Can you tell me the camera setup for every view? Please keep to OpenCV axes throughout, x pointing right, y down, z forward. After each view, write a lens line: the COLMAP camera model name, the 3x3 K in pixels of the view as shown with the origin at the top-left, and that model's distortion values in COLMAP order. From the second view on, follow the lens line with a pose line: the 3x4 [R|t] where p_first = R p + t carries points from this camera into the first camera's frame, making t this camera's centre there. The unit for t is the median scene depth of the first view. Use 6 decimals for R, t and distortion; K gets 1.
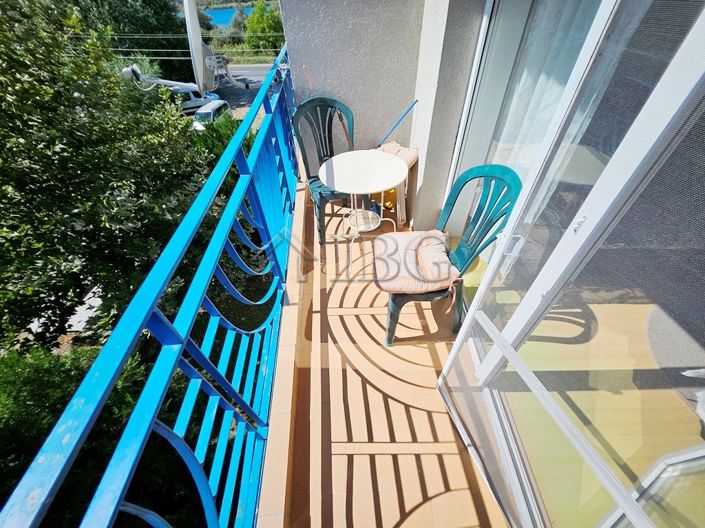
lens RADIAL K [[278.6, 0, 350.3], [0, 278.6, 261.0], [0, 0, 1]] dist [-0.001845, -0.000361]
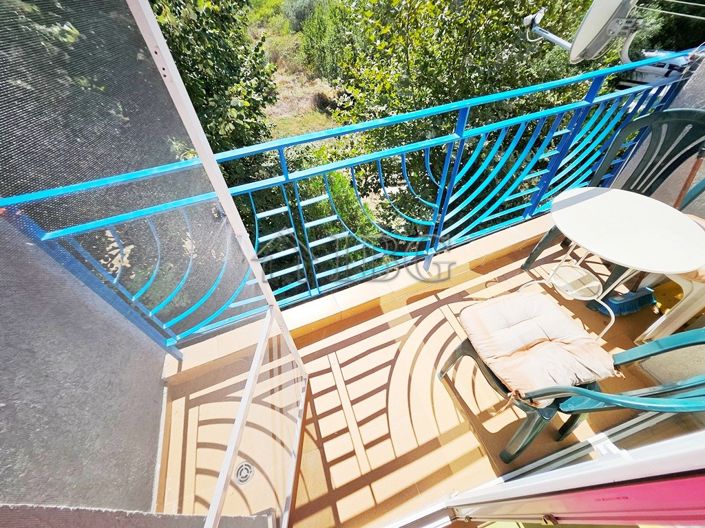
lens RADIAL K [[278.6, 0, 350.3], [0, 278.6, 261.0], [0, 0, 1]] dist [-0.001845, -0.000361]
pose [[0.311976, 0.716034, -0.624473, 0.331050], [-0.640153, 0.644102, 0.418731, -0.125807], [0.702051, 0.269124, 0.659316, 0.095884]]
